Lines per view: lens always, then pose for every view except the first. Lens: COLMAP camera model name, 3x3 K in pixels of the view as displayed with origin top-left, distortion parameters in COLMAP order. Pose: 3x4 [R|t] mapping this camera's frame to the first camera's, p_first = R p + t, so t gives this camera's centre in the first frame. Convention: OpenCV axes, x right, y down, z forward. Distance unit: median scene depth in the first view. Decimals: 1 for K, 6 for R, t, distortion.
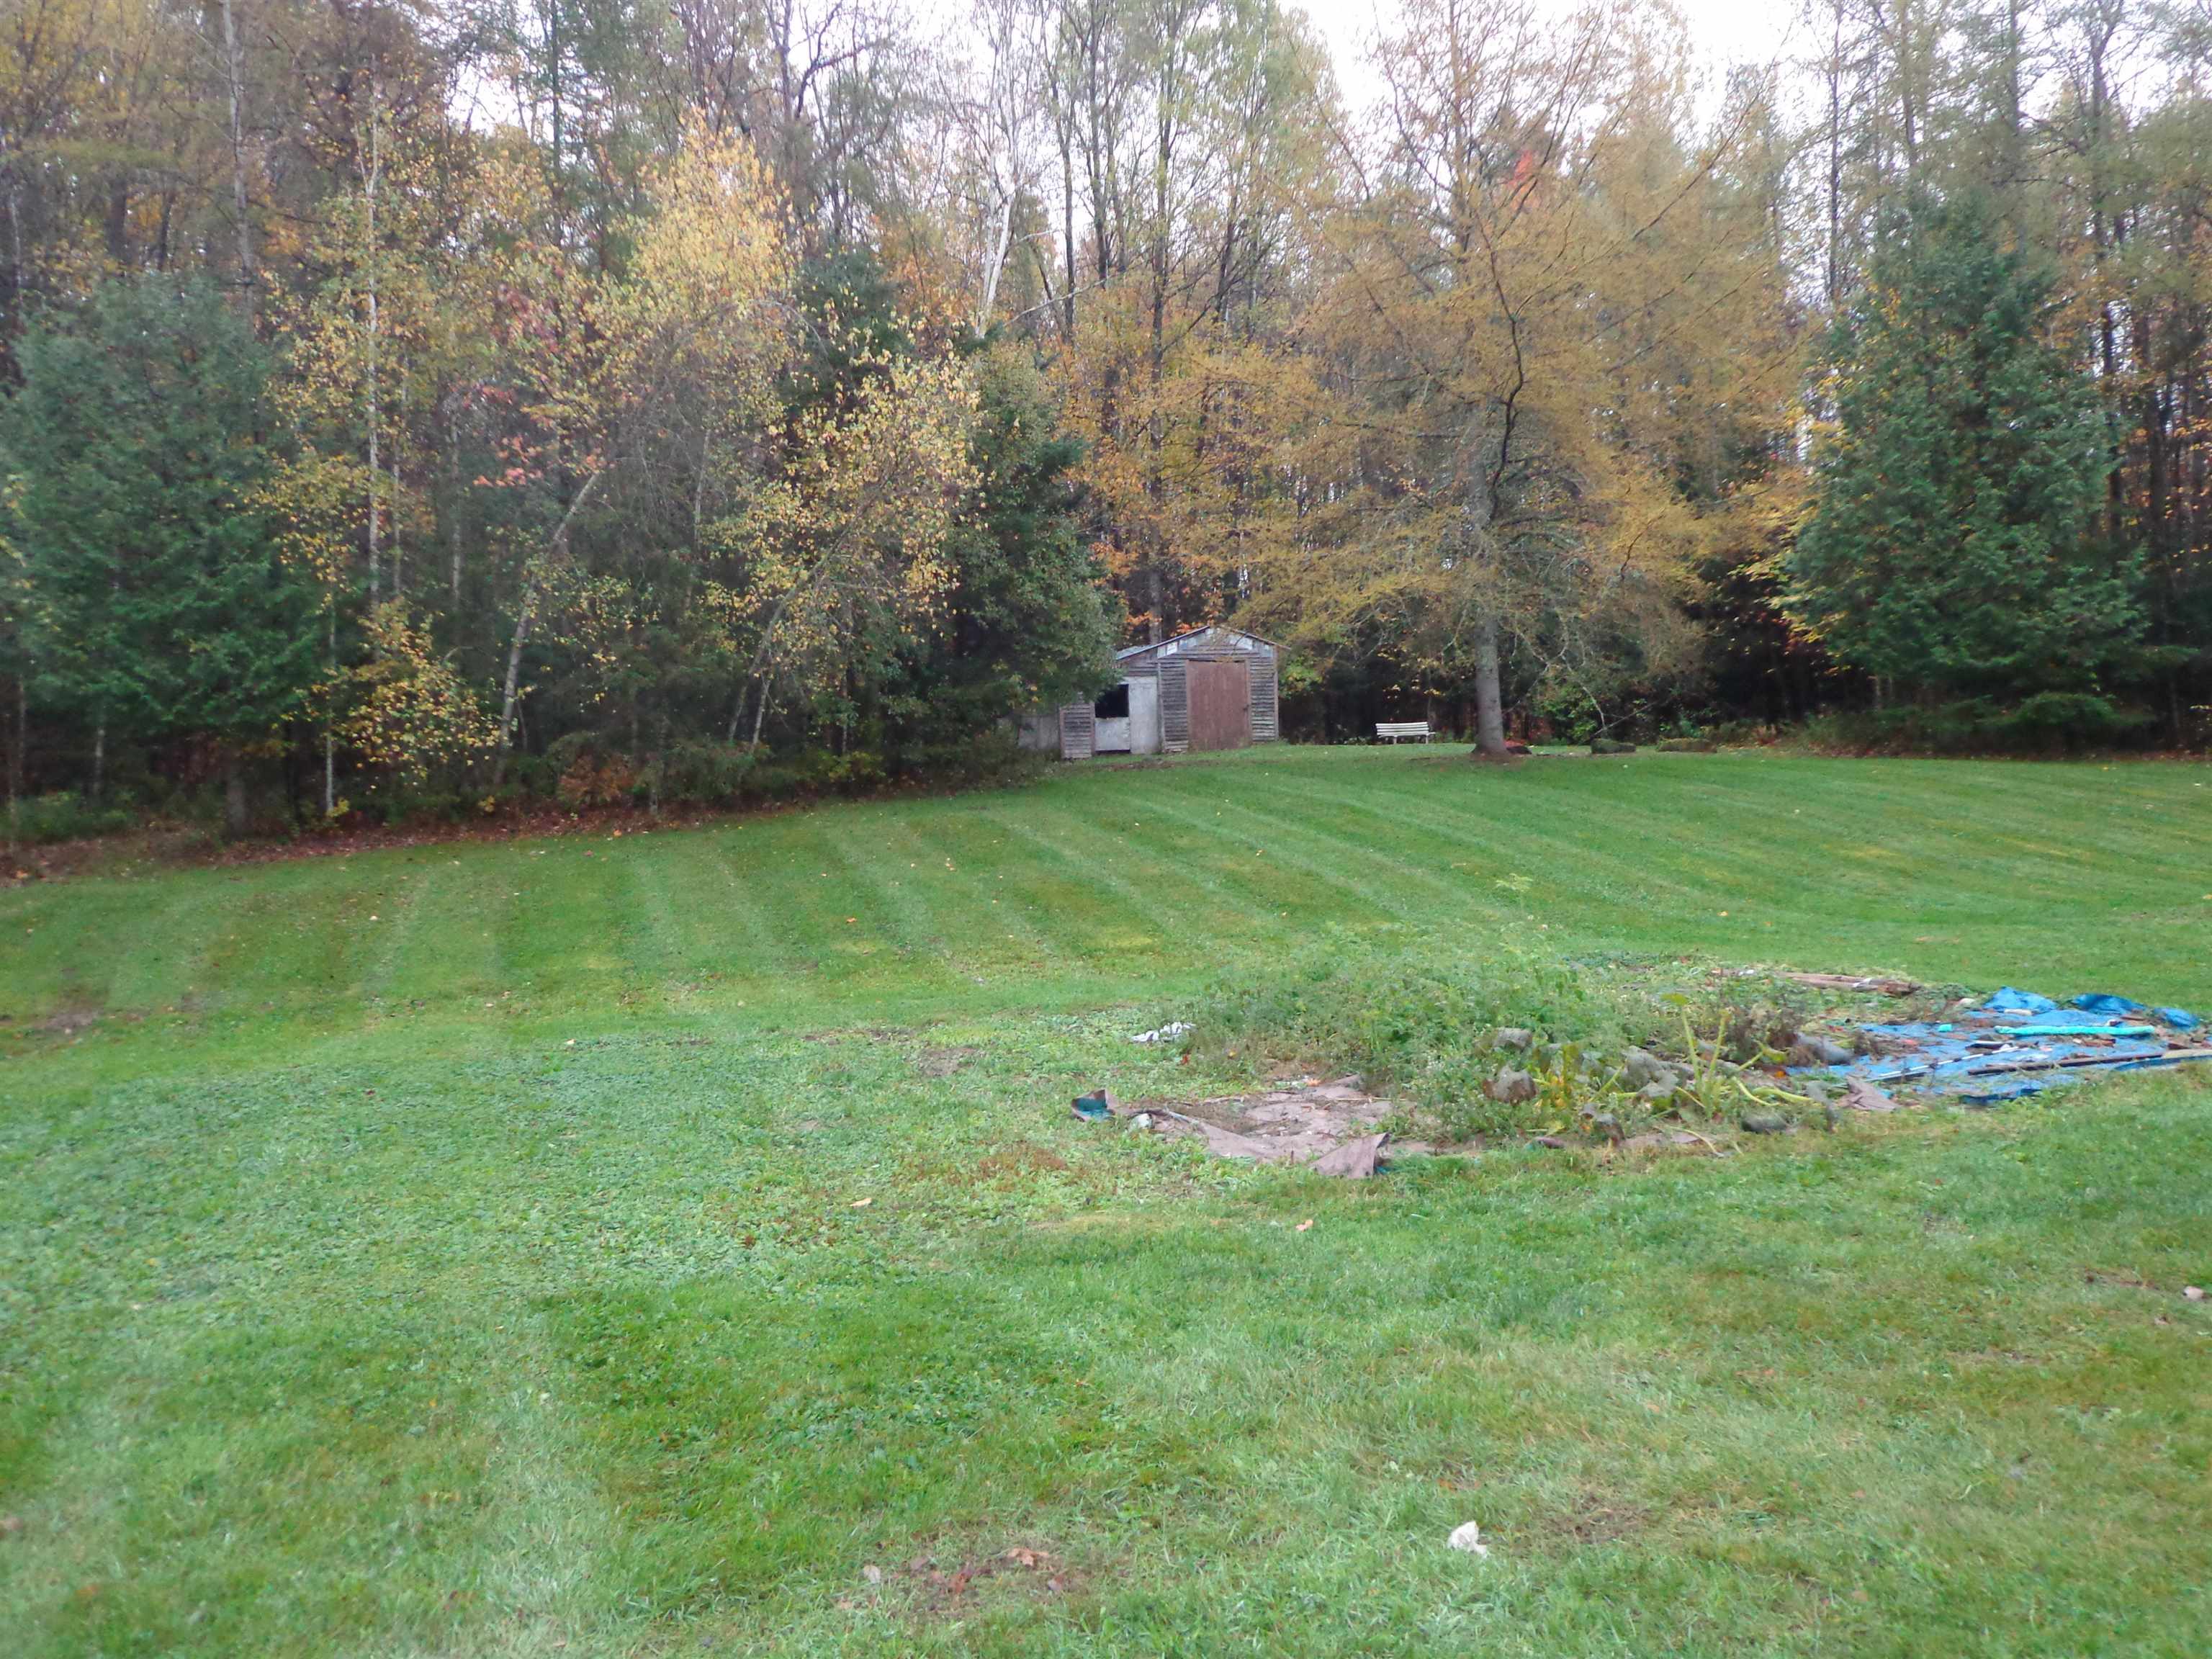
lens RADIAL K [[1621.1, 0, 1109.3], [0, 1621.1, 806.4], [0, 0, 1]] dist [-0.002660, 0.002381]
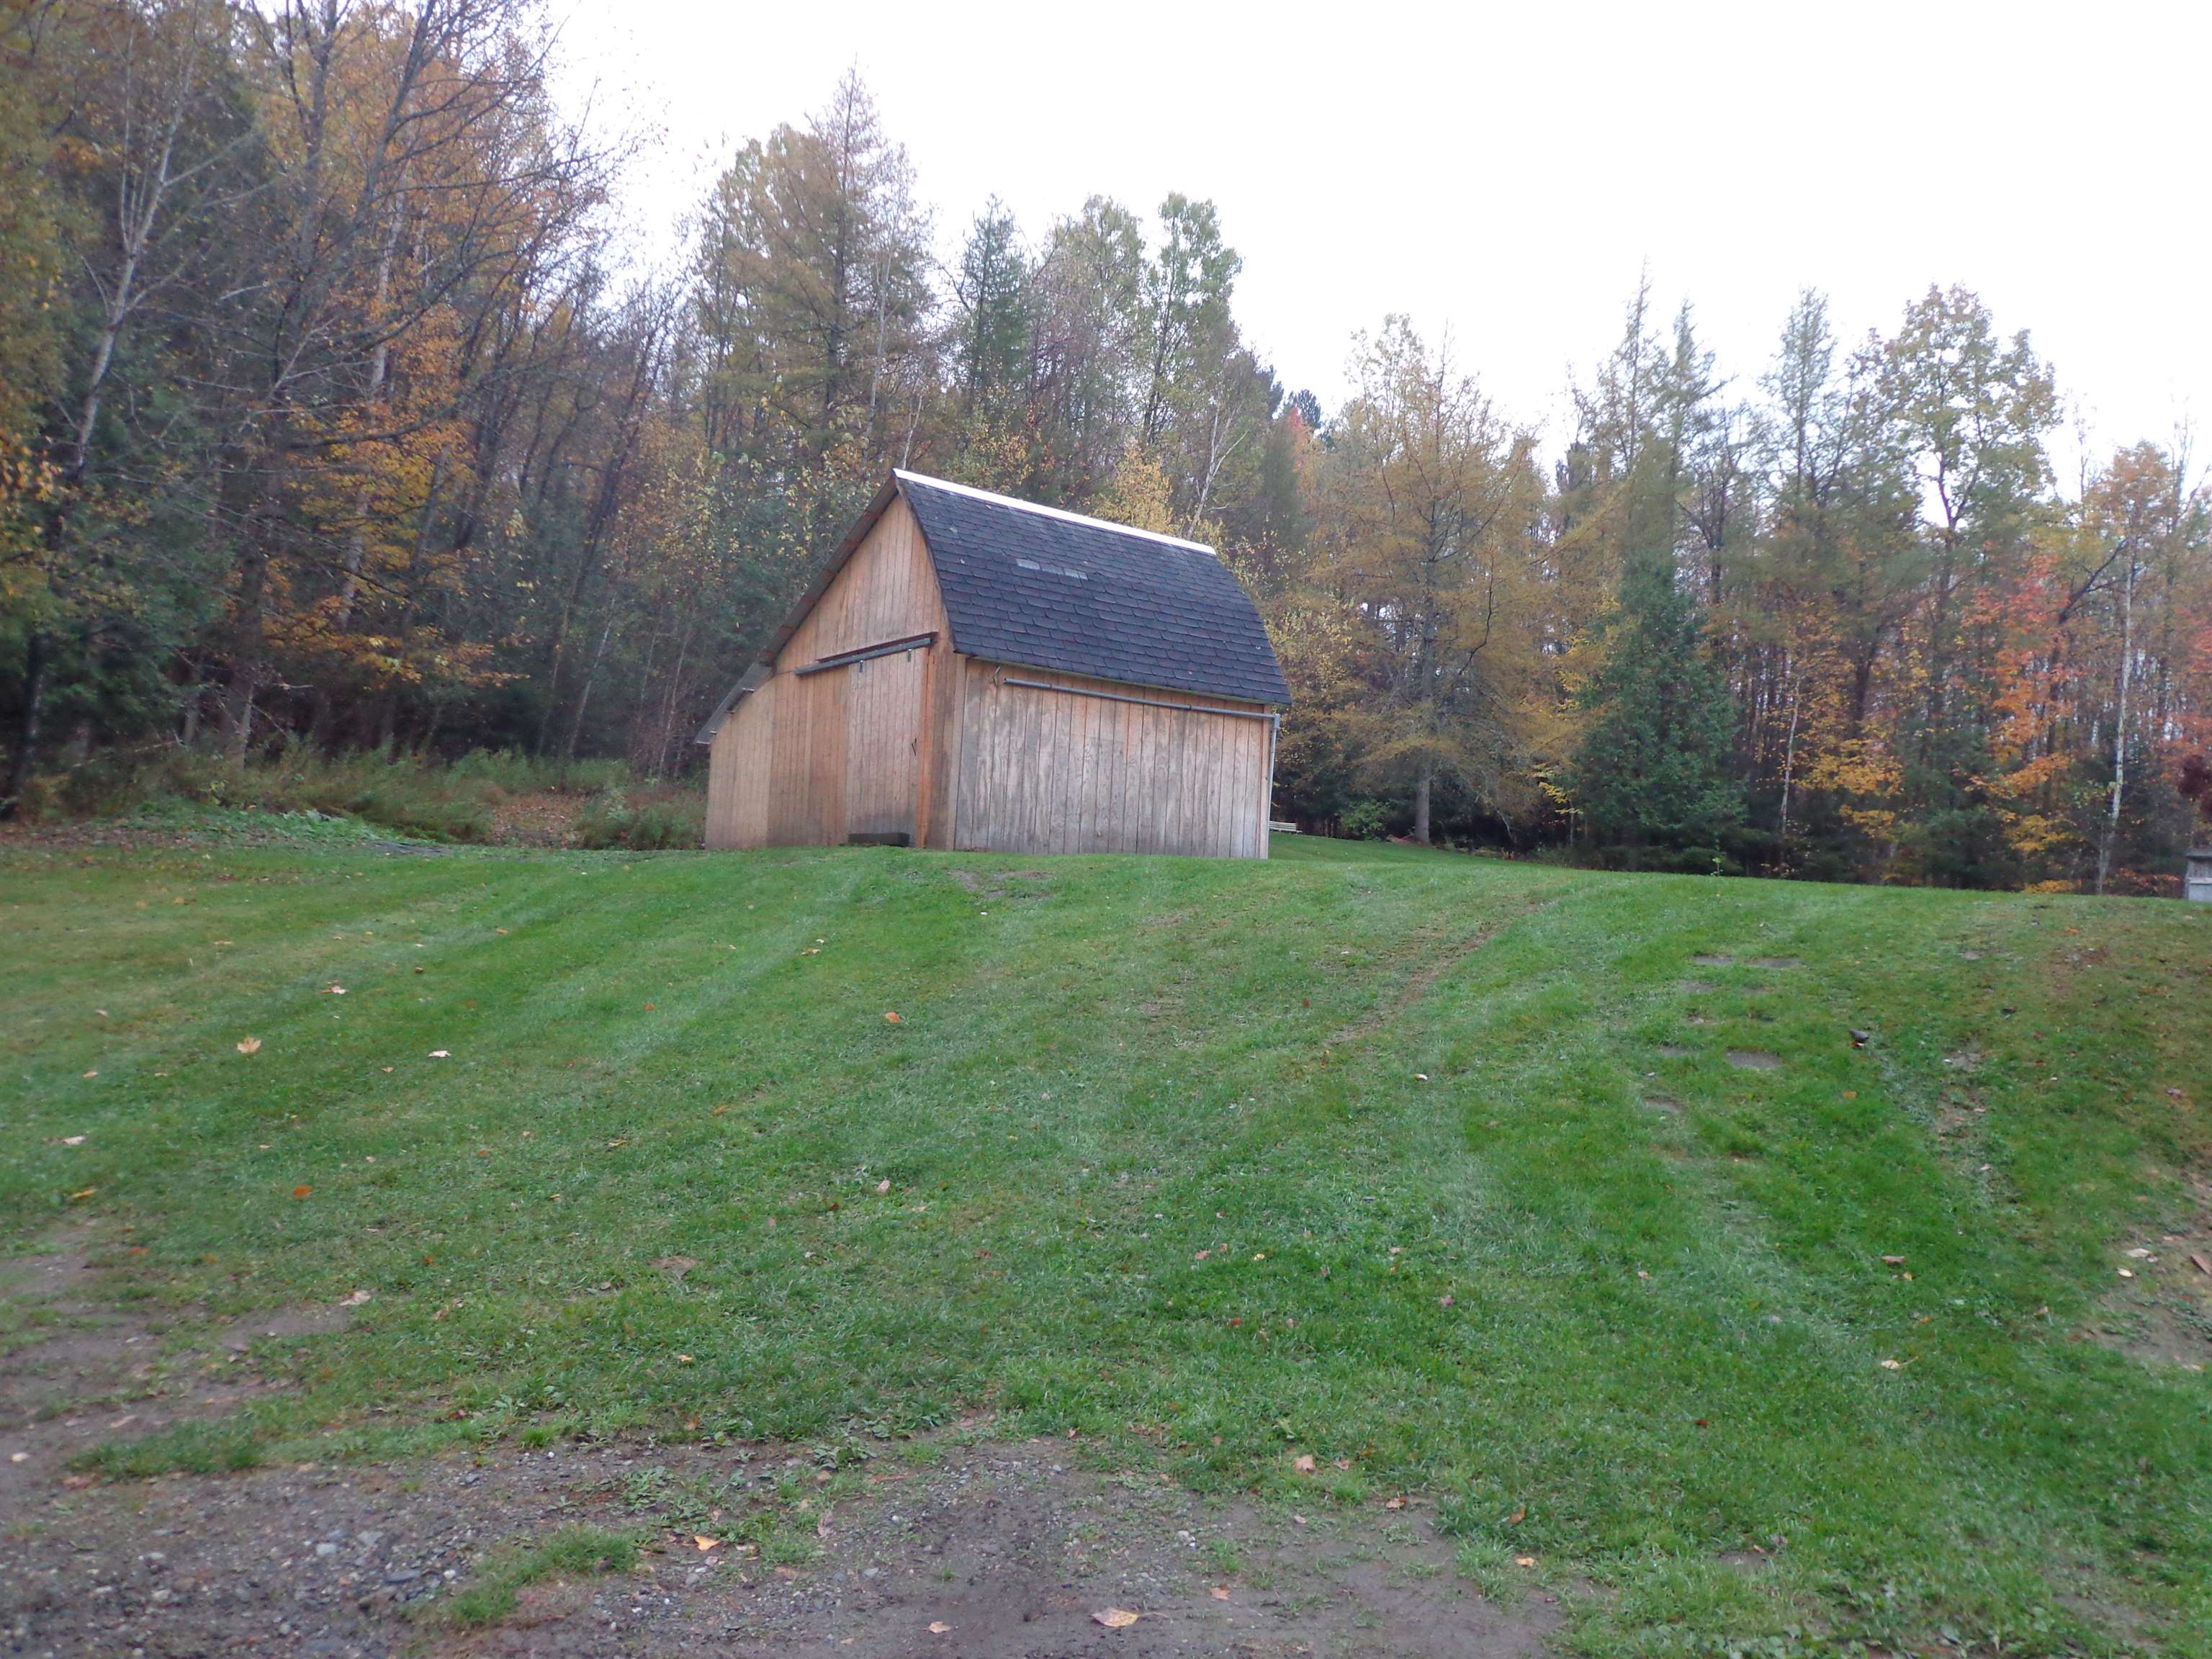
lens RADIAL K [[1626.0, 0, 1102.9], [0, 1626.0, 819.7], [0, 0, 1]] dist [-0.002011, 0.003271]
pose [[0.955265, 0.123490, 0.268738, -0.624044], [-0.108811, 0.991671, -0.068908, 0.110550], [-0.275009, 0.036584, 0.960745, -0.644004]]
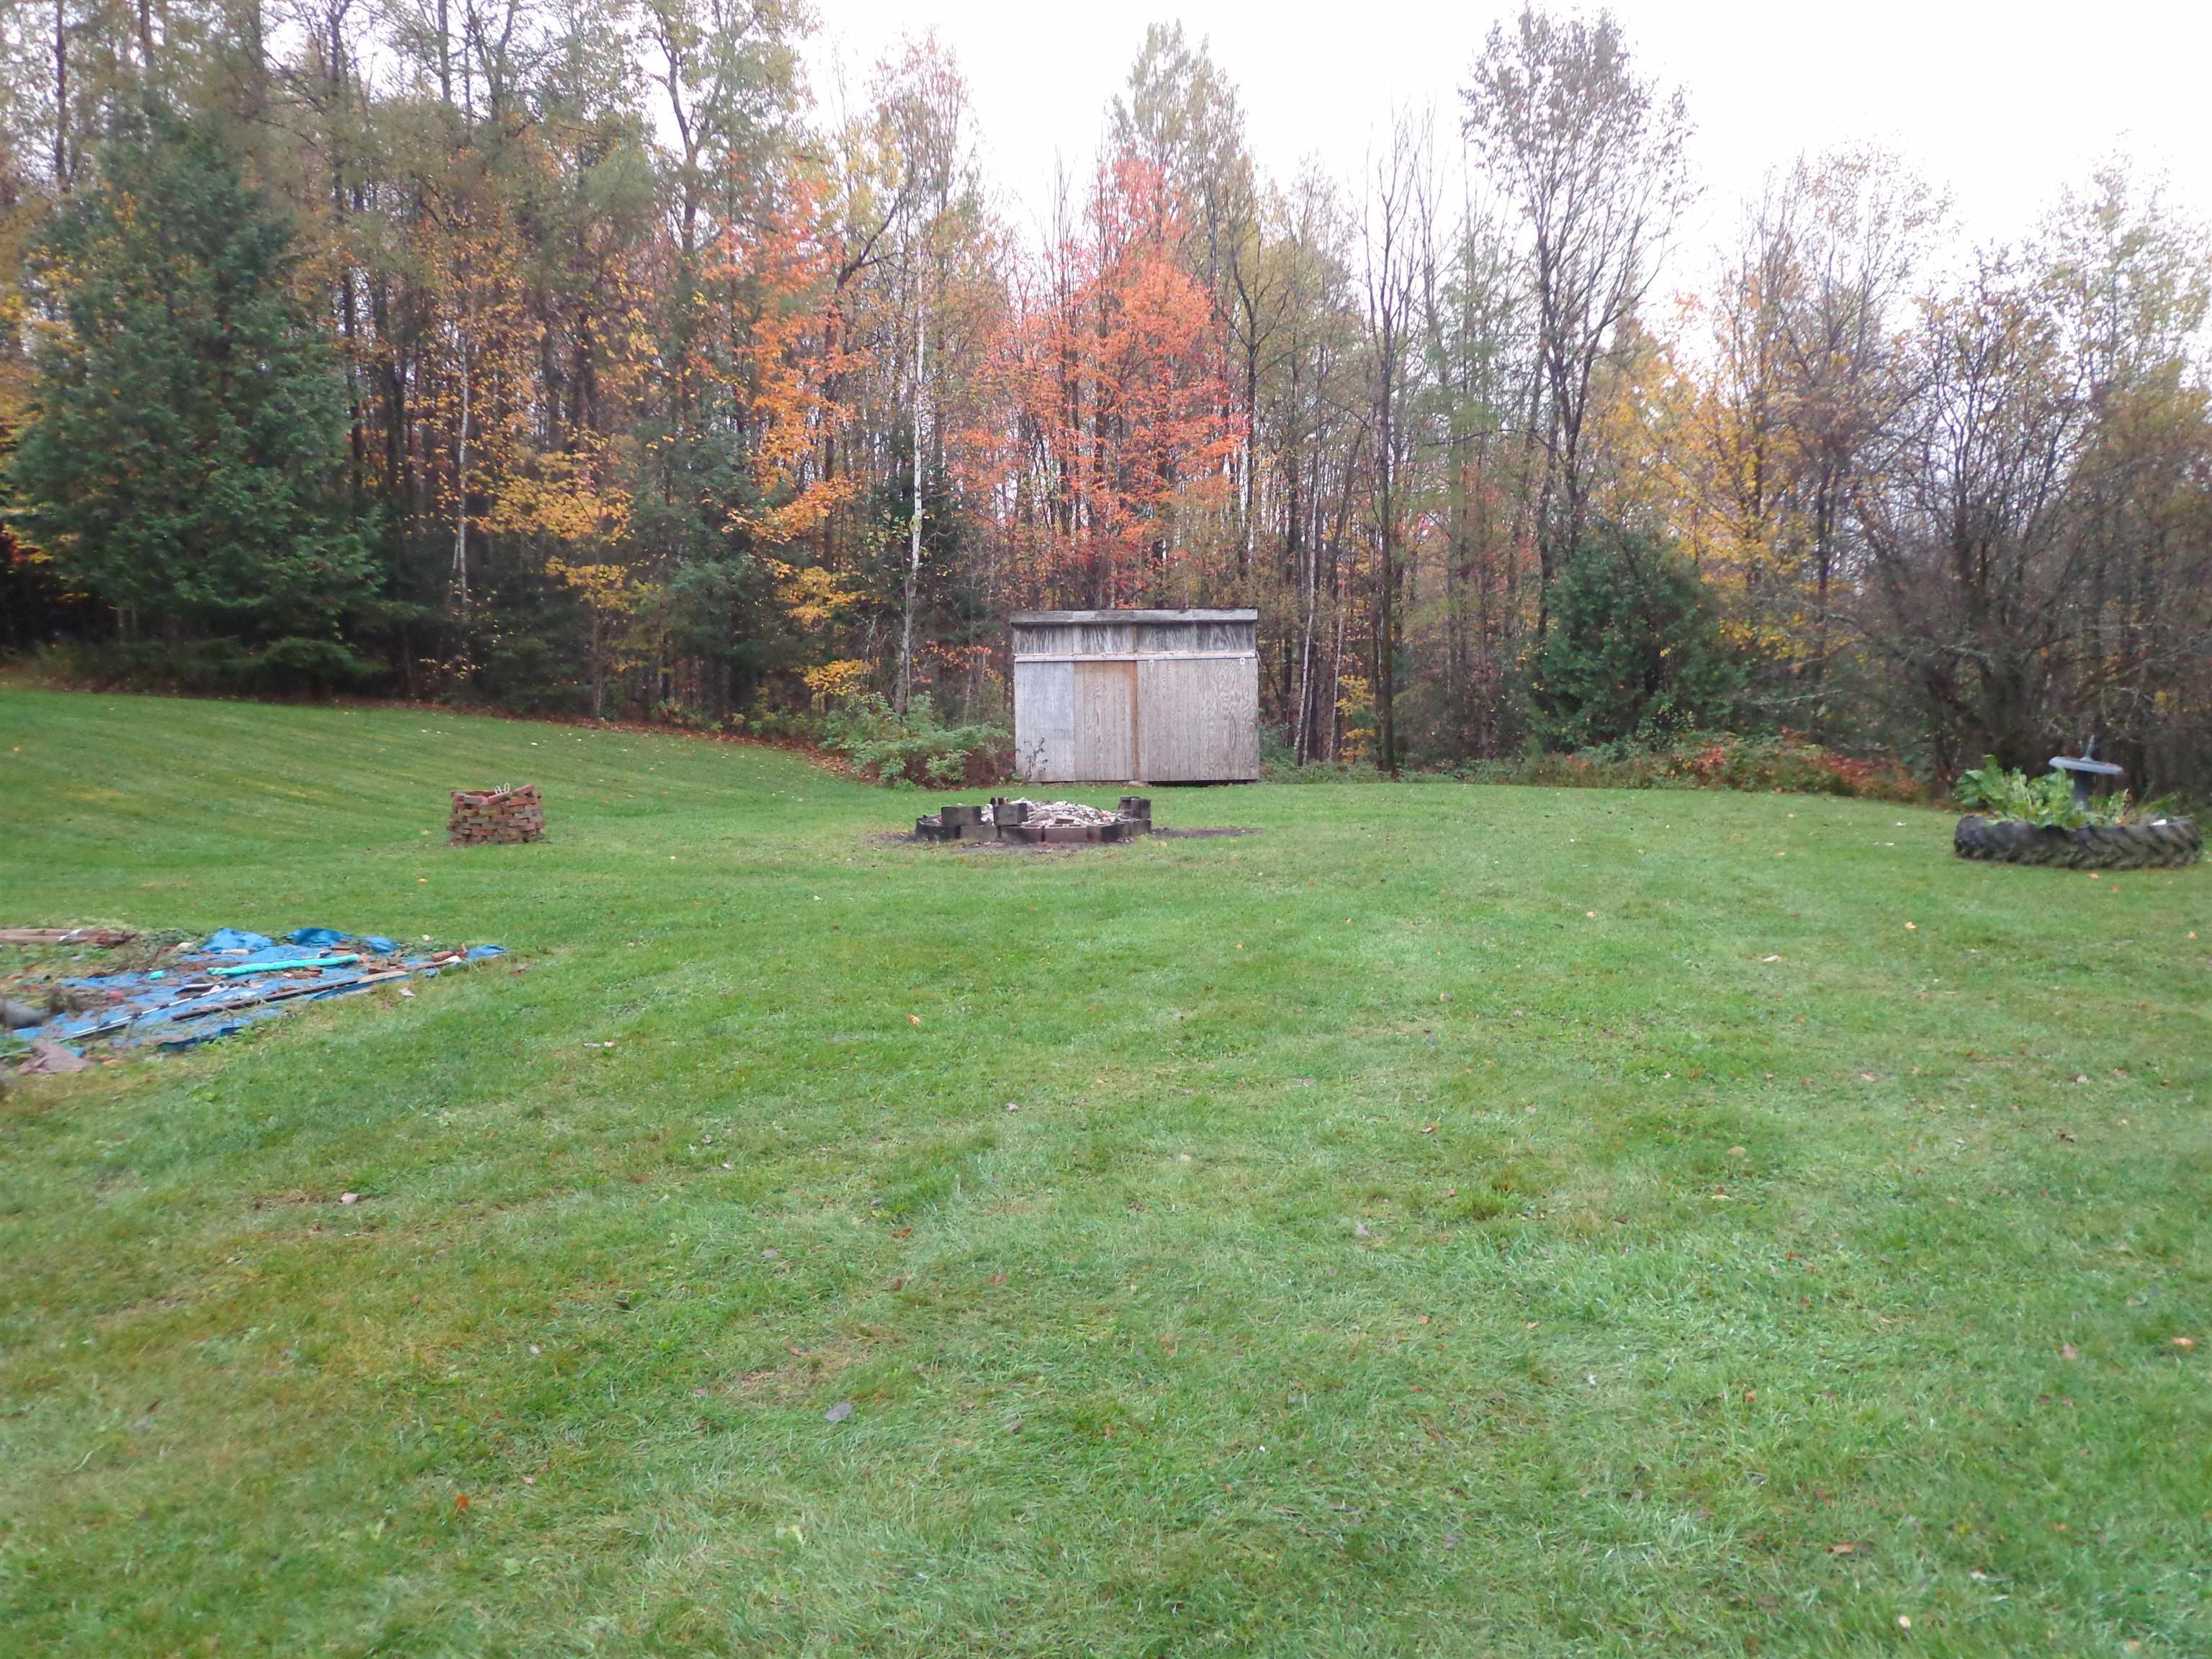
lens RADIAL K [[1626.0, 0, 1102.9], [0, 1626.0, 819.7], [0, 0, 1]] dist [-0.002011, 0.003271]
pose [[0.565045, -0.020956, 0.824794, 0.021708], [-0.015252, 0.999241, 0.035836, 0.000392], [-0.824919, -0.032829, 0.564297, -0.006434]]
